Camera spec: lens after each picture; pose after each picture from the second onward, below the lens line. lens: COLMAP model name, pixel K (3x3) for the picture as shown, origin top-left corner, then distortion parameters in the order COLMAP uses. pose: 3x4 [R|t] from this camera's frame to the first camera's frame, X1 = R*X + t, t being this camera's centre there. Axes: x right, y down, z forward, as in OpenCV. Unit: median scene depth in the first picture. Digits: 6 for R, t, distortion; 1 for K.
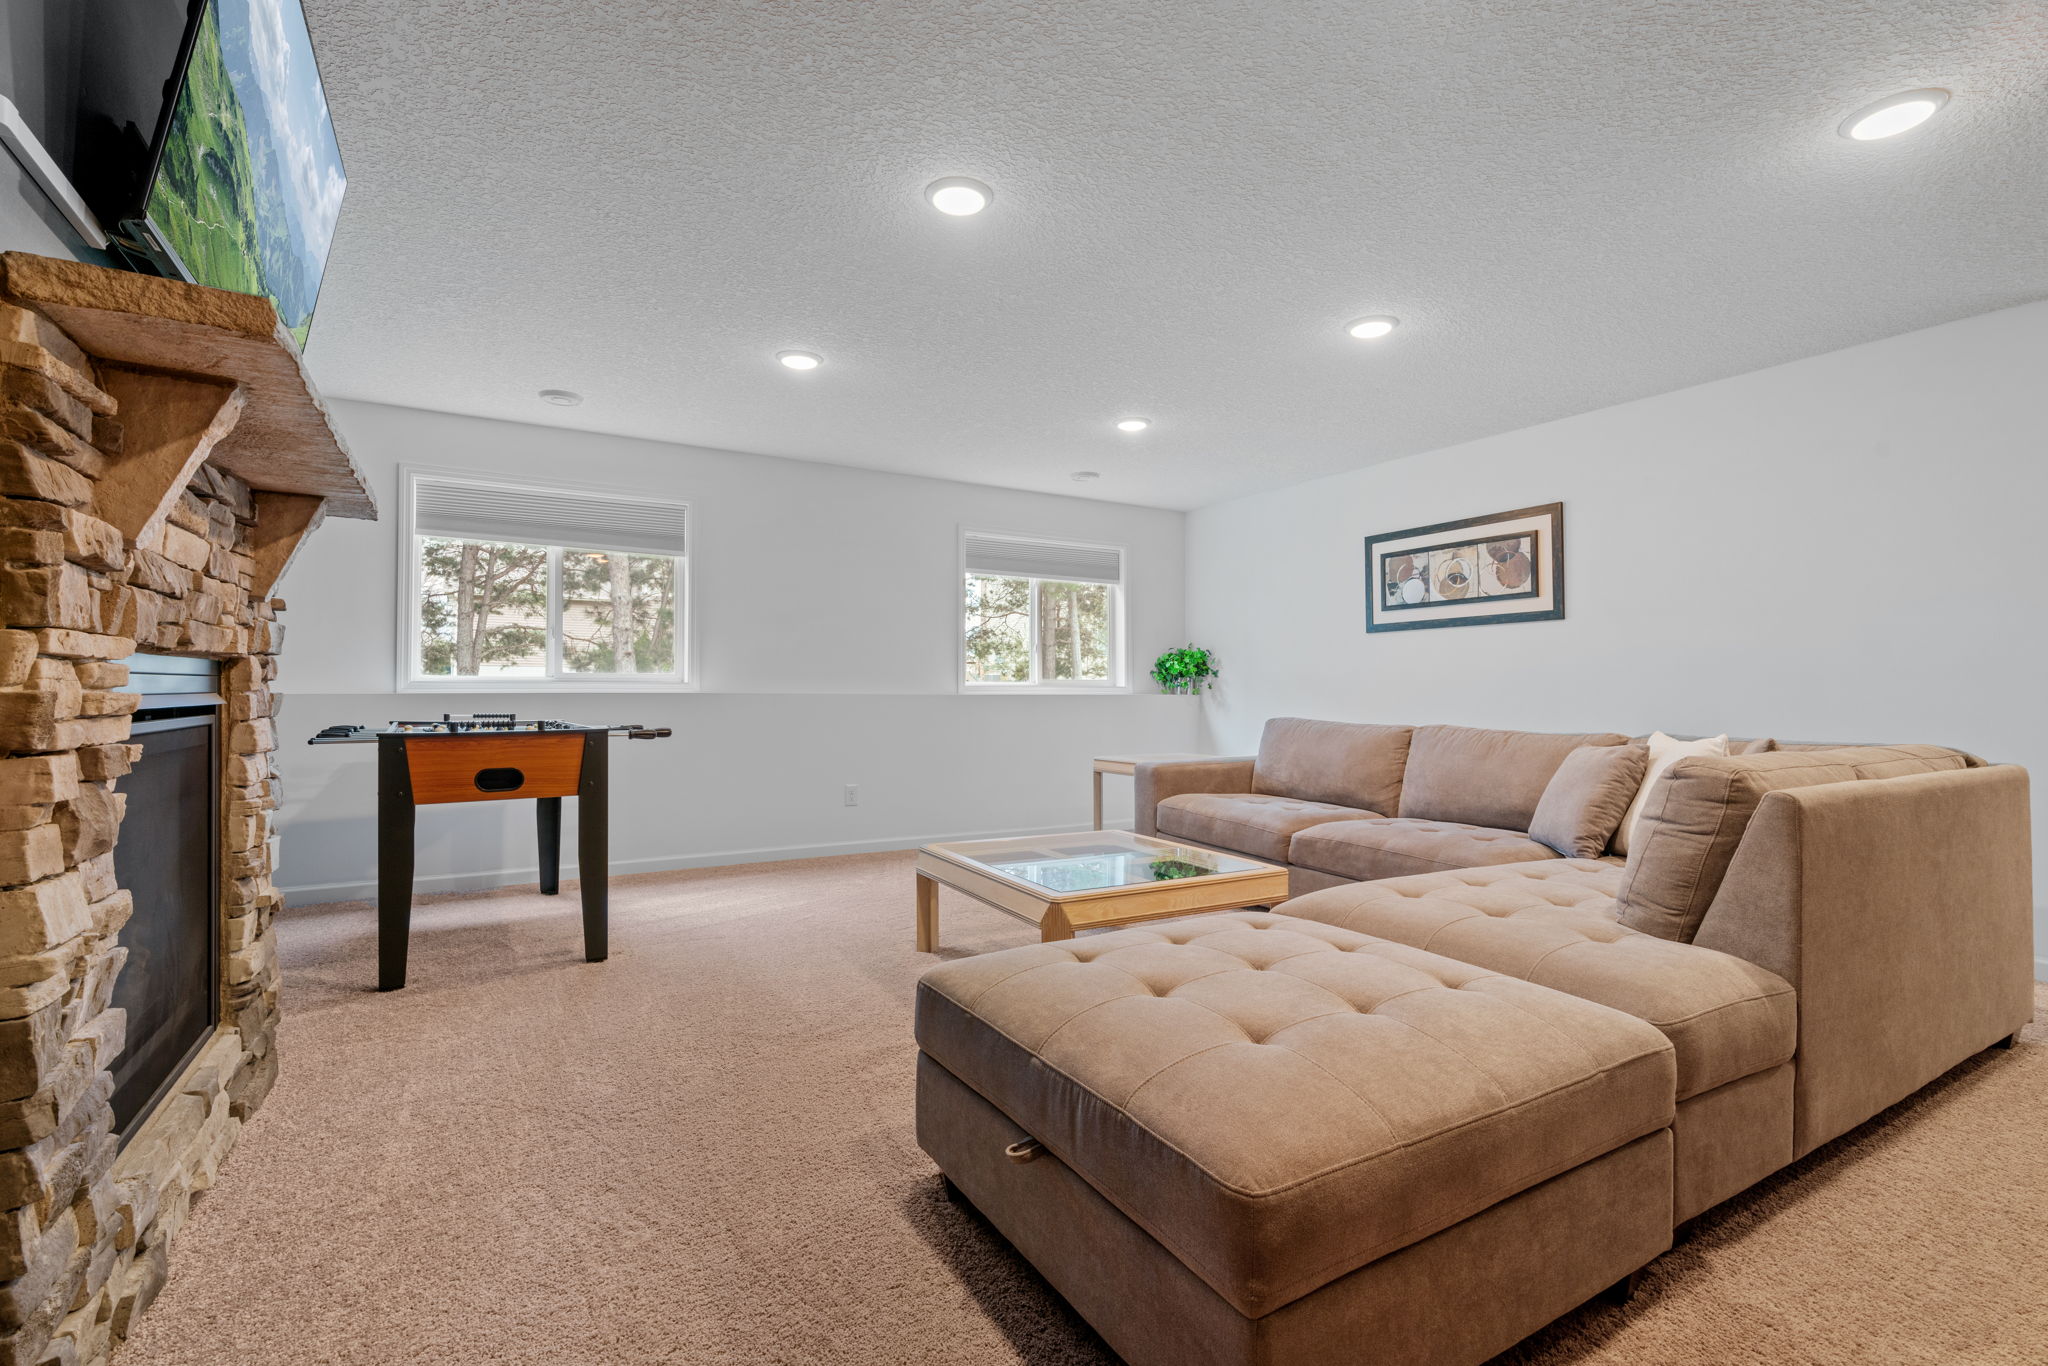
lens RADIAL K [[930.9, 0, 1024.9], [0, 930.9, 684.3], [0, 0, 1]] dist [0.001771, 0.000963]
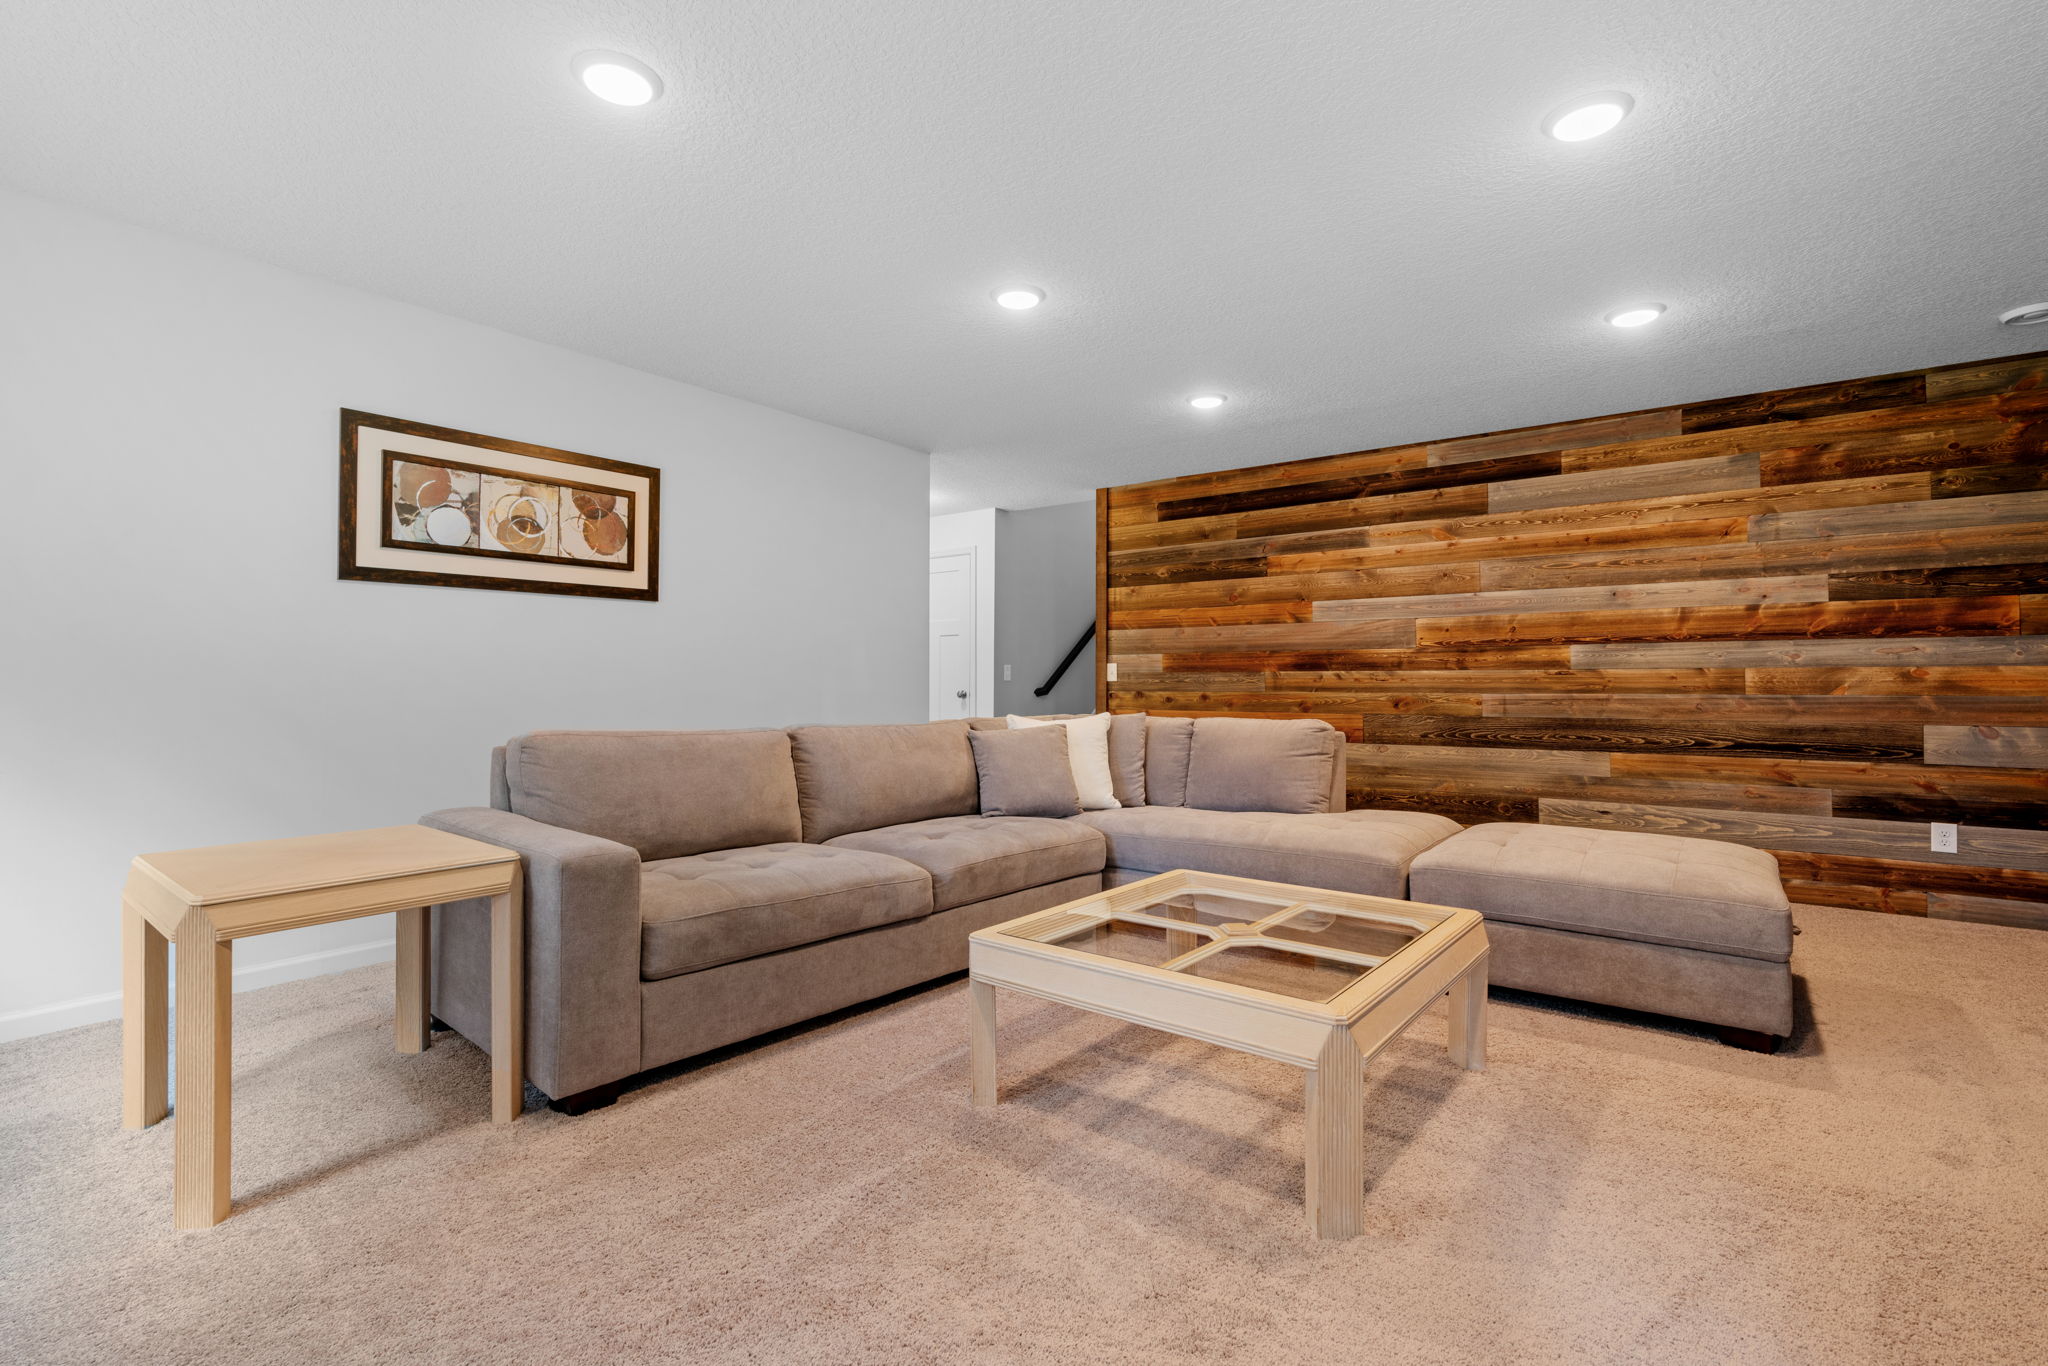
lens RADIAL K [[930.9, 0, 1022.5], [0, 930.9, 674.5], [0, 0, 1]] dist [0.001771, 0.000963]
pose [[-0.358105, 0.008465, 0.933643, -0.342499], [-0.006694, 0.999910, -0.011633, 0.007362], [-0.933657, -0.010416, -0.358016, 0.908714]]
